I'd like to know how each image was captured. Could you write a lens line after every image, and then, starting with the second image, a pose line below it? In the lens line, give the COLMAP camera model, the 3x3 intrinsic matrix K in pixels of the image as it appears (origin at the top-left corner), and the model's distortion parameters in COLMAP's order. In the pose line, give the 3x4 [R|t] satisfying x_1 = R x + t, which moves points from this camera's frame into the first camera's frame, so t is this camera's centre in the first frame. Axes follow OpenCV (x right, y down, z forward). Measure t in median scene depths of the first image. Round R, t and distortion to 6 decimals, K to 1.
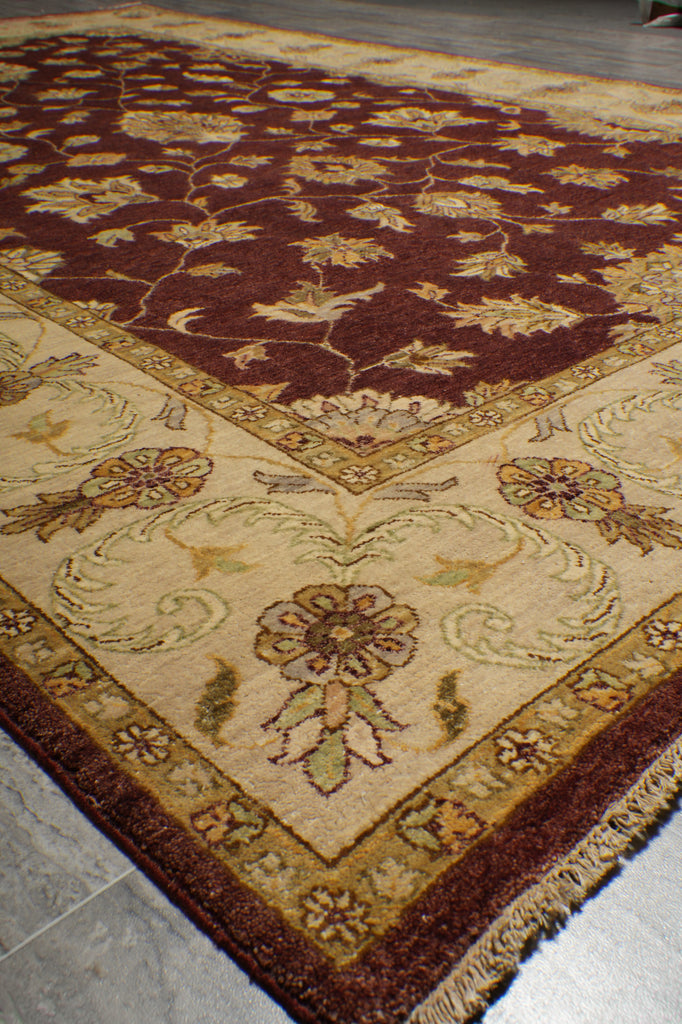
lens RADIAL K [[1046.5, 0, 328.9], [0, 1046.5, 512.2], [0, 0, 1]] dist [0.005321, 0.010056]
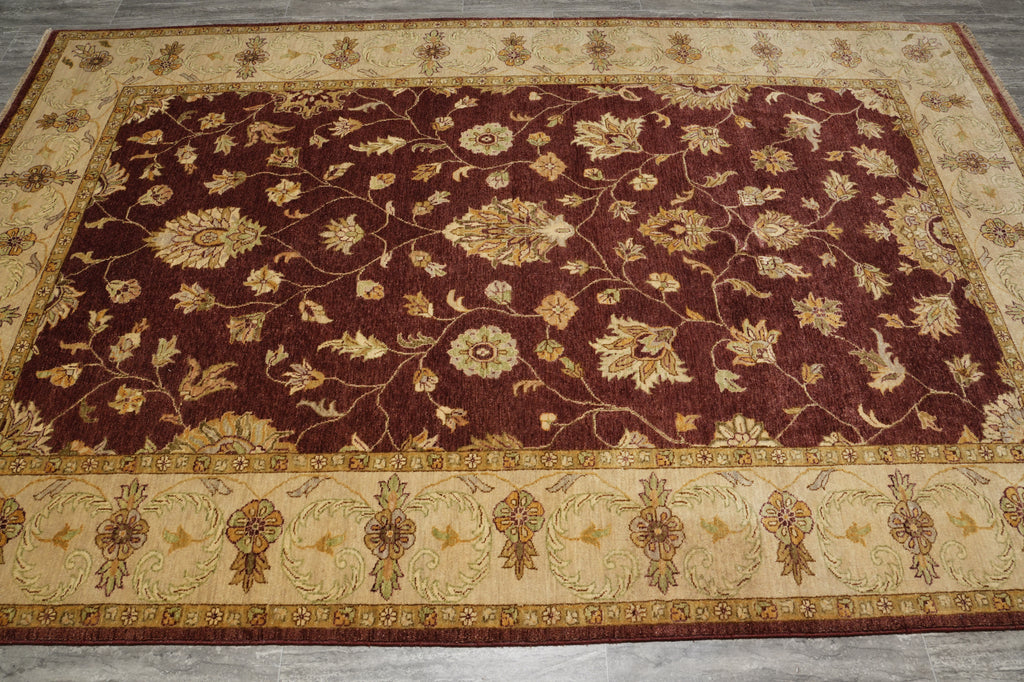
lens RADIAL K [[809.7, 0, 512.0], [0, 809.7, 341.0], [0, 0, 1]] dist [-0.134238, 0.119359]
pose [[0.665351, -0.607814, 0.433440, -1.655757], [0.398621, 0.780165, 0.482125, -1.858322], [-0.631197, -0.148004, 0.761371, 0.462294]]
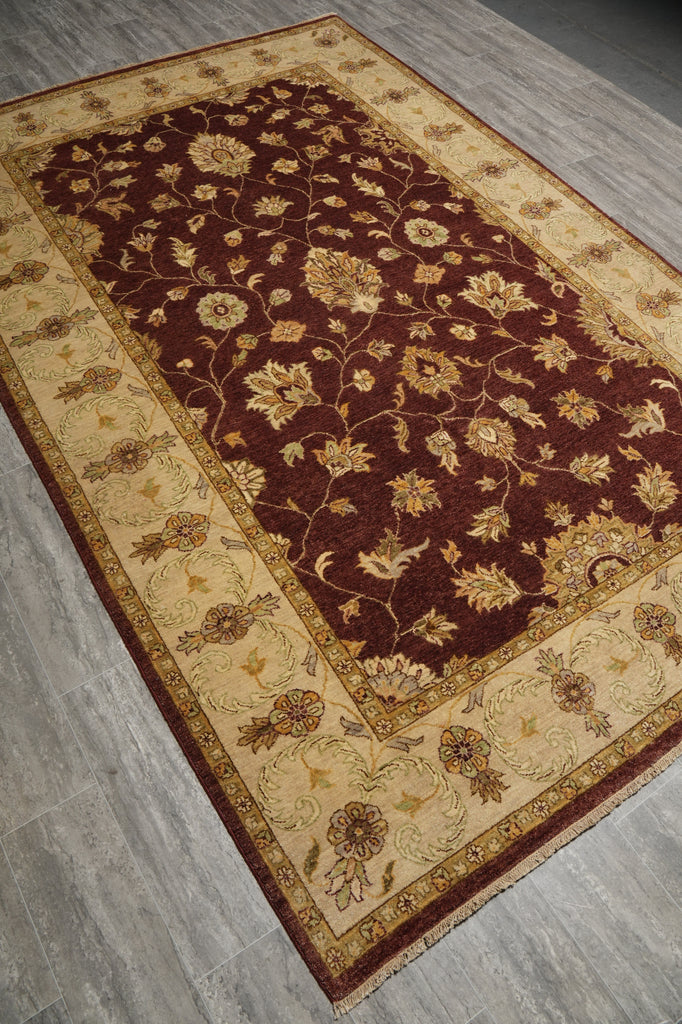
lens RADIAL K [[753.8, 0, 322.0], [0, 753.8, 526.0], [0, 0, 1]] dist [-0.132551, 0.087365]
pose [[0.982796, 0.170374, -0.071312, -0.072610], [-0.123349, 0.892838, 0.433157, -1.269905], [0.137469, -0.416908, 0.898493, -0.387903]]
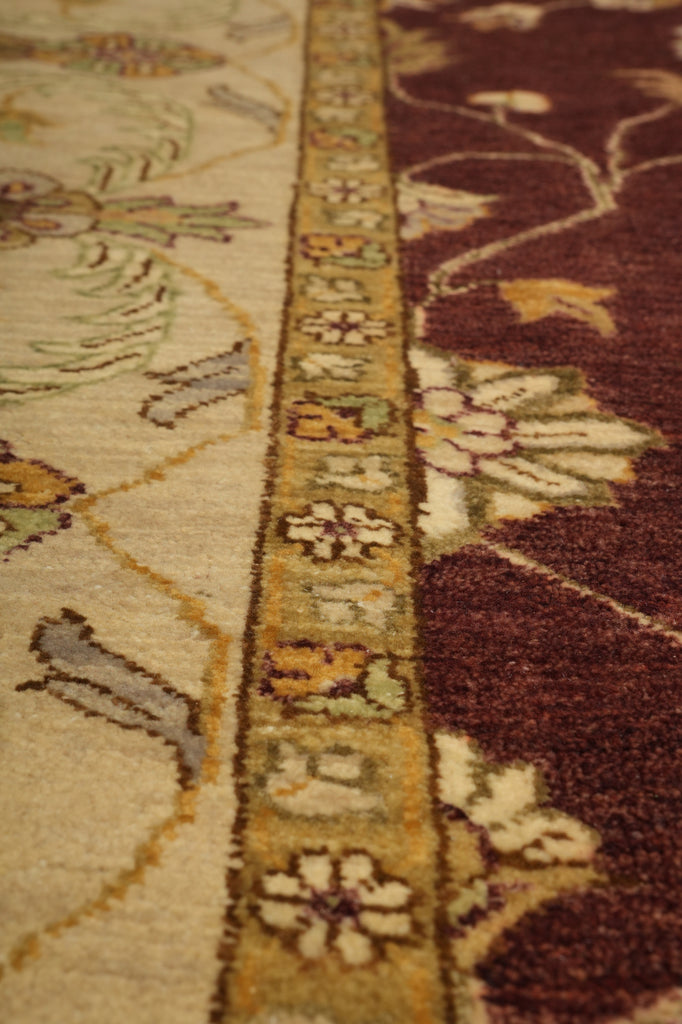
lens RADIAL K [[1599.6, 0, 341.0], [0, 1599.6, 512.0], [0, 0, 1]] dist [0.284189, 0.139529]
pose [[0.738027, 0.350024, -0.576888, -0.135545], [-0.390802, 0.918681, 0.057442, -0.379472], [0.550081, 0.183056, 0.814801, 1.085756]]
